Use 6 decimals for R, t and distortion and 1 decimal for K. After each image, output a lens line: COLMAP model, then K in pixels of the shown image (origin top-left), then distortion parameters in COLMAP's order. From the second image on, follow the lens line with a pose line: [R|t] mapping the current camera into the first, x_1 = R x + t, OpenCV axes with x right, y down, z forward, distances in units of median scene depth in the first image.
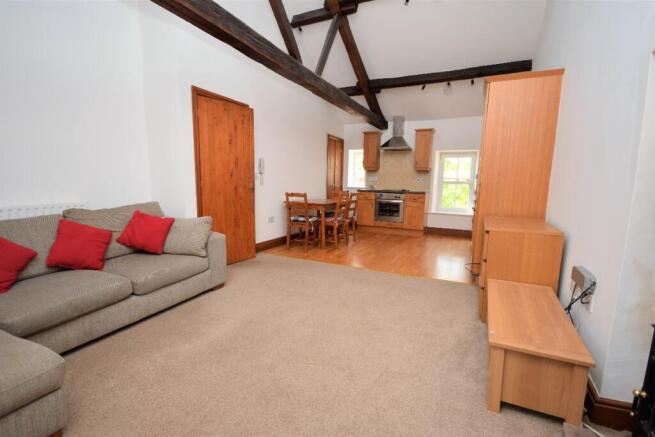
lens RADIAL K [[305.5, 0, 325.6], [0, 305.5, 219.0], [0, 0, 1]] dist [0.034801, 0.000663]
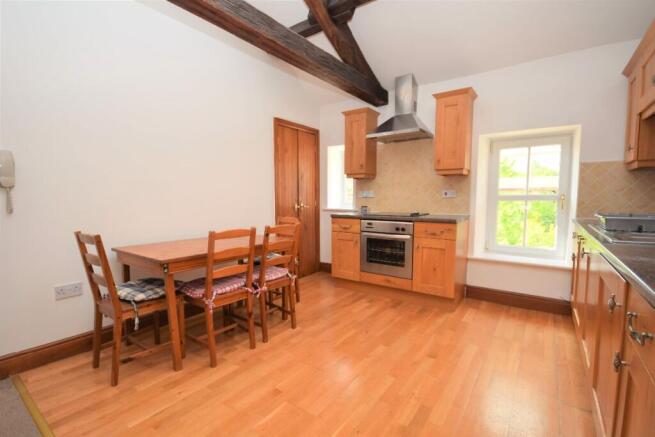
lens RADIAL K [[305.5, 0, 329.6], [0, 305.5, 221.8], [0, 0, 1]] dist [0.034801, 0.000663]
pose [[0.988758, -0.006233, -0.149394, 0.187165], [-0.001983, 0.998496, -0.054782, -0.052468], [0.149511, 0.054462, 0.987259, 0.464419]]
